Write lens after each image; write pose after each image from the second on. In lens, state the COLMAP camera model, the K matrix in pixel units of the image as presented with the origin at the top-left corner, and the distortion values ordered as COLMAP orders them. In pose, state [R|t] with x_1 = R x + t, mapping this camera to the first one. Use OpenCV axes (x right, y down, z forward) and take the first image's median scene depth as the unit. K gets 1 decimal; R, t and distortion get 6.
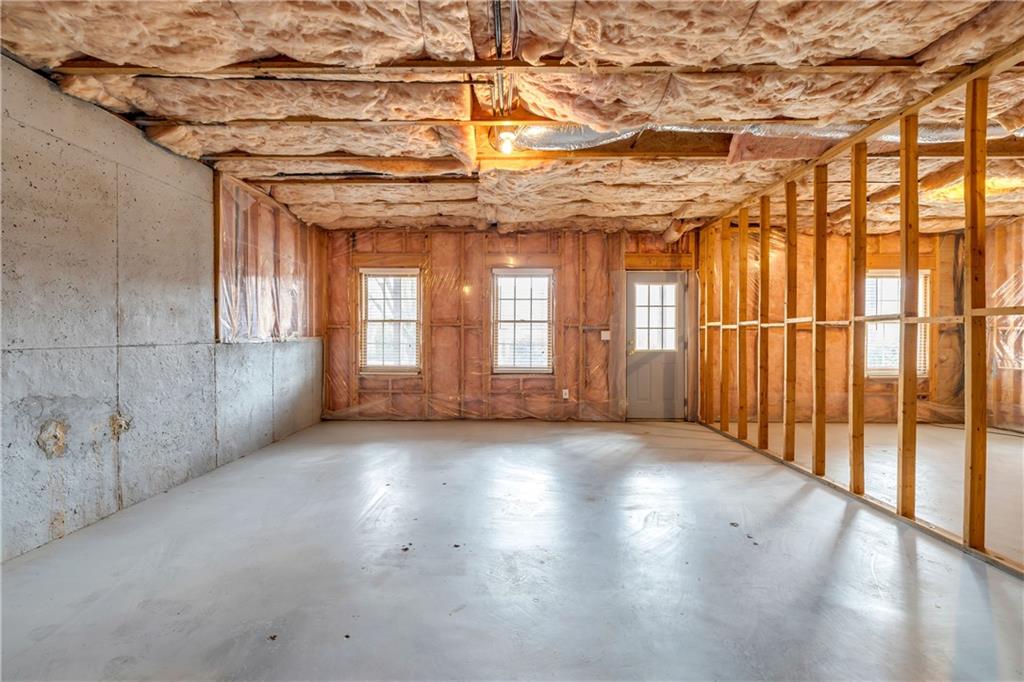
lens RADIAL K [[421.1, 0, 512.0], [0, 421.1, 341.0], [0, 0, 1]] dist [0.000783, 0.000033]
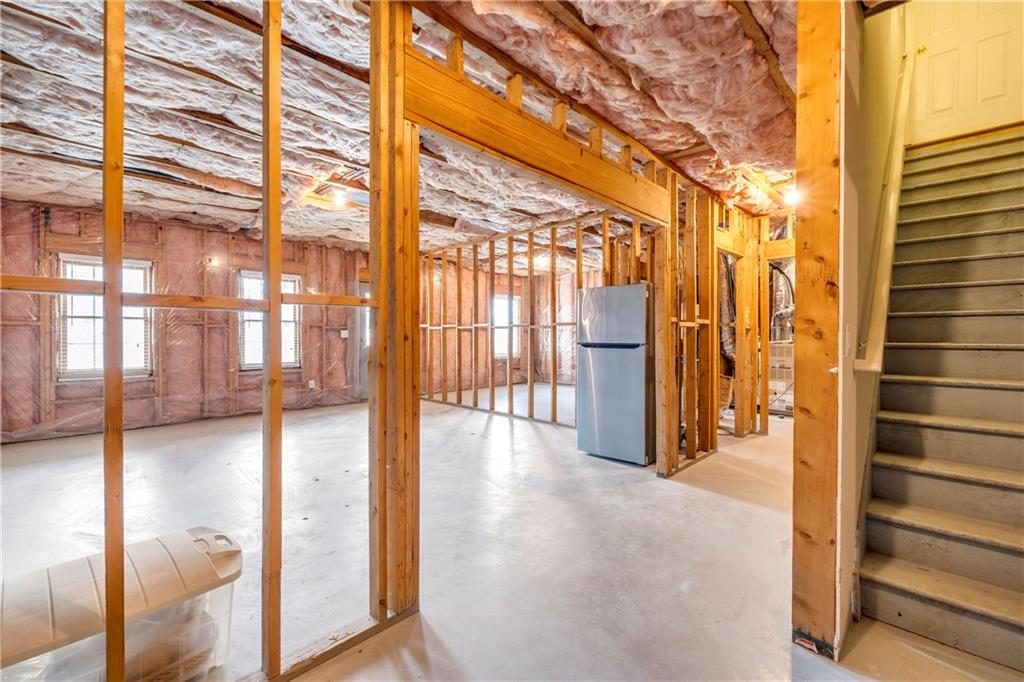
lens RADIAL K [[433.1, 0, 506.0], [0, 433.1, 338.5], [0, 0, 1]] dist [-0.003104, -0.000195]
pose [[0.692139, -0.008767, 0.721711, -0.363102], [0.009171, 0.999952, 0.003352, 0.000339], [-0.721706, 0.004298, 0.692186, -0.214598]]
